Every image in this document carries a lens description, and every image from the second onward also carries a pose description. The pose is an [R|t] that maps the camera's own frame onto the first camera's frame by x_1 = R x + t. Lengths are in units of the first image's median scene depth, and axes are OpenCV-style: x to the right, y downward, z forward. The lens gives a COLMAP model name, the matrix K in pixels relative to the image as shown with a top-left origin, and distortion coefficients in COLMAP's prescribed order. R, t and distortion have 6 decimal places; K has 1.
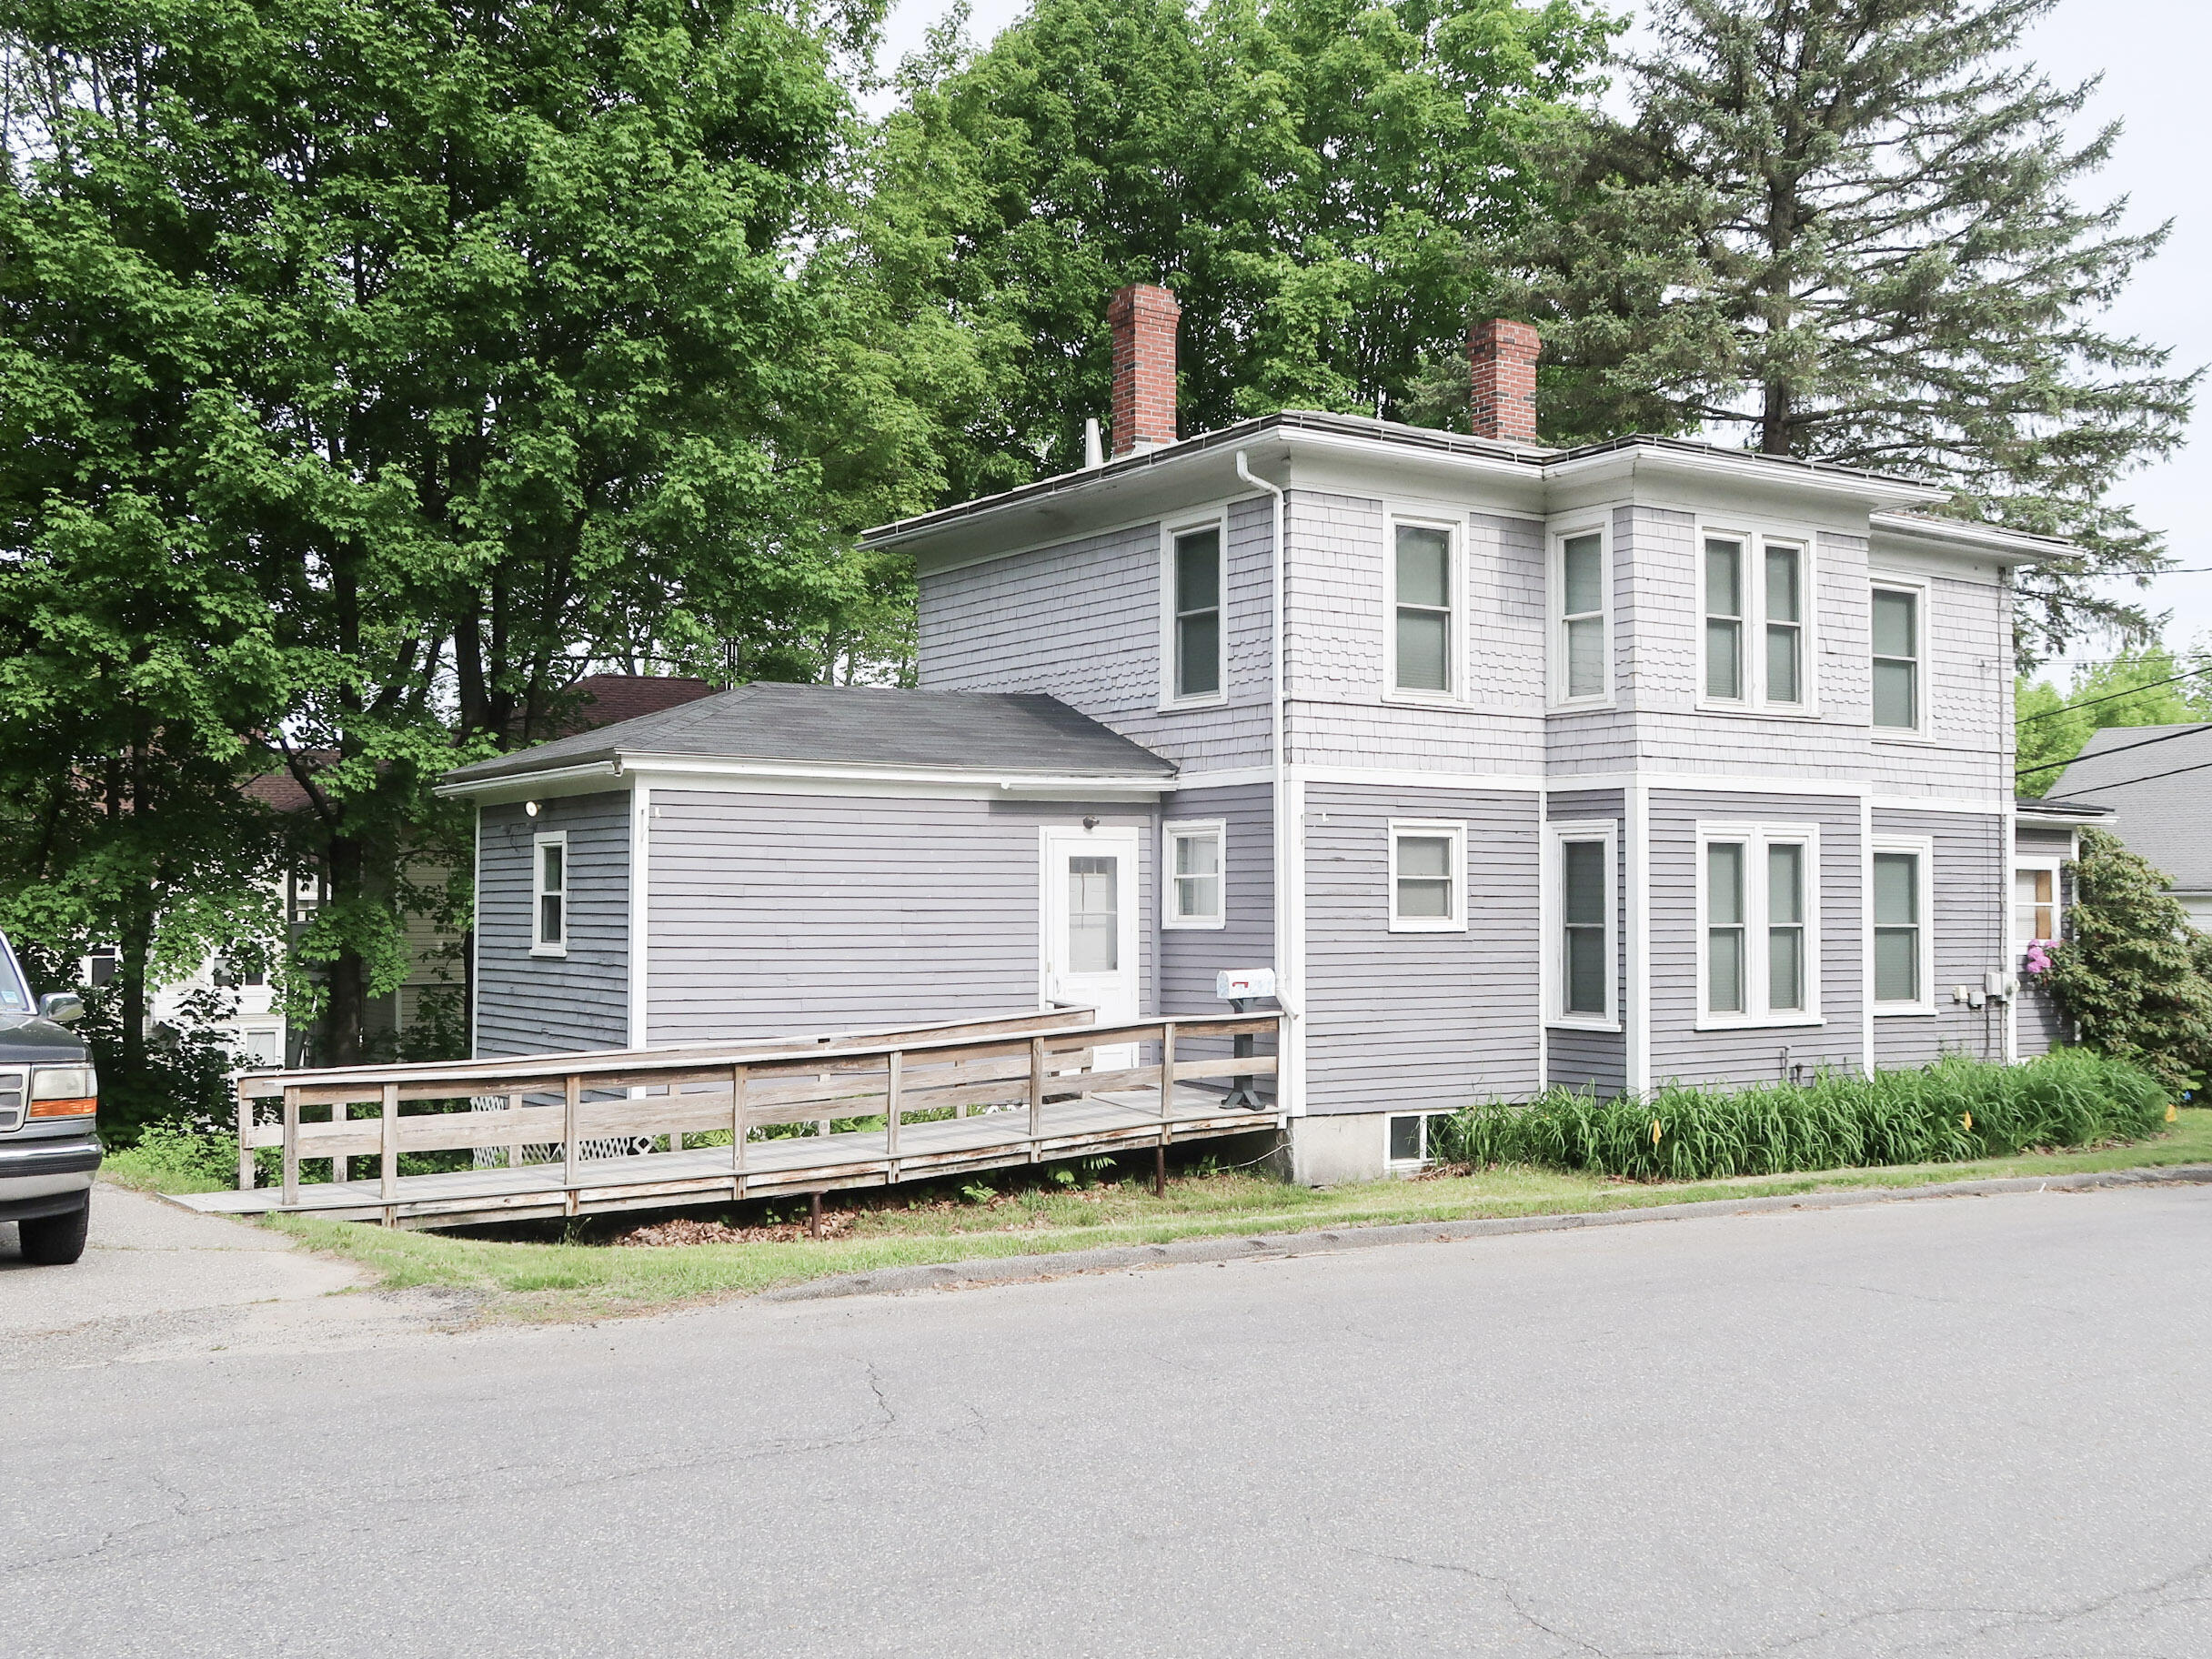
lens RADIAL K [[2308.4, 0, 1106.0], [0, 2308.4, 829.5], [0, 0, 1]] dist [-0.021157, 0.025797]
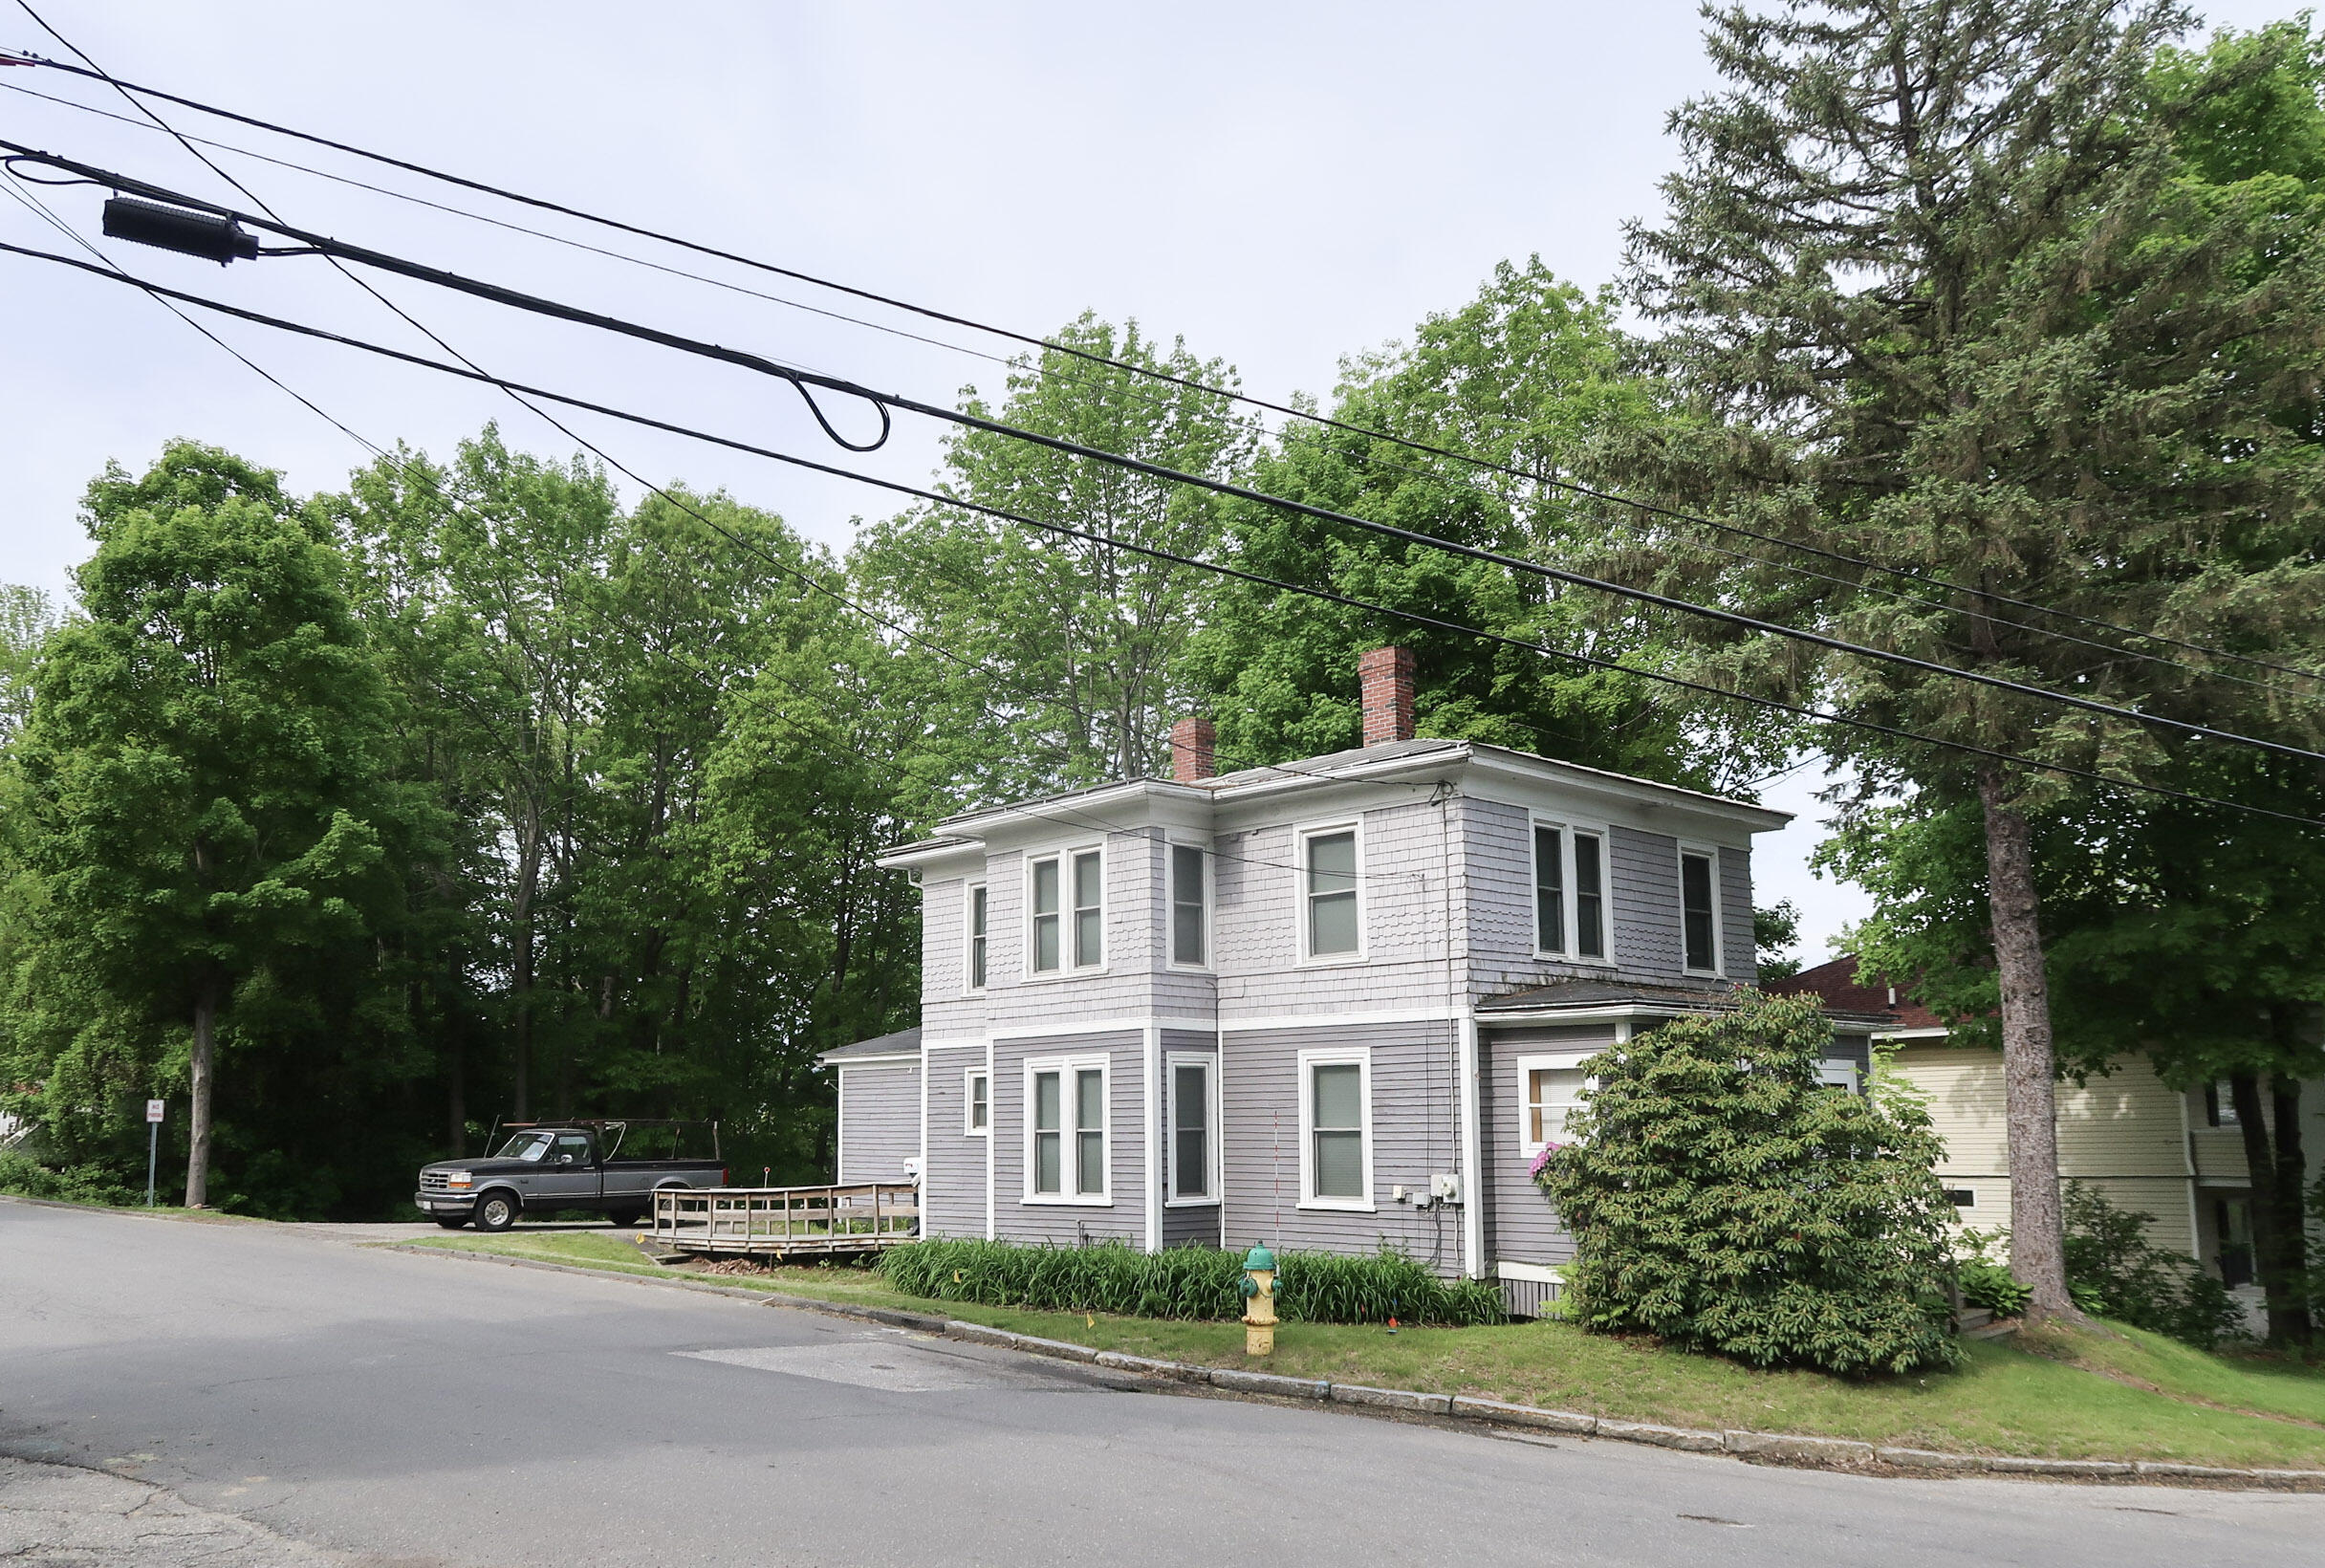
lens RADIAL K [[1834.6, 0, 1166.8], [0, 1834.6, 874.4], [0, 0, 1]] dist [-0.041260, 0.016644]
pose [[0.160372, -0.142251, -0.976752, 1.375534], [0.043008, 0.989628, -0.137065, 0.042202], [0.986119, -0.020027, 0.164827, 0.869092]]
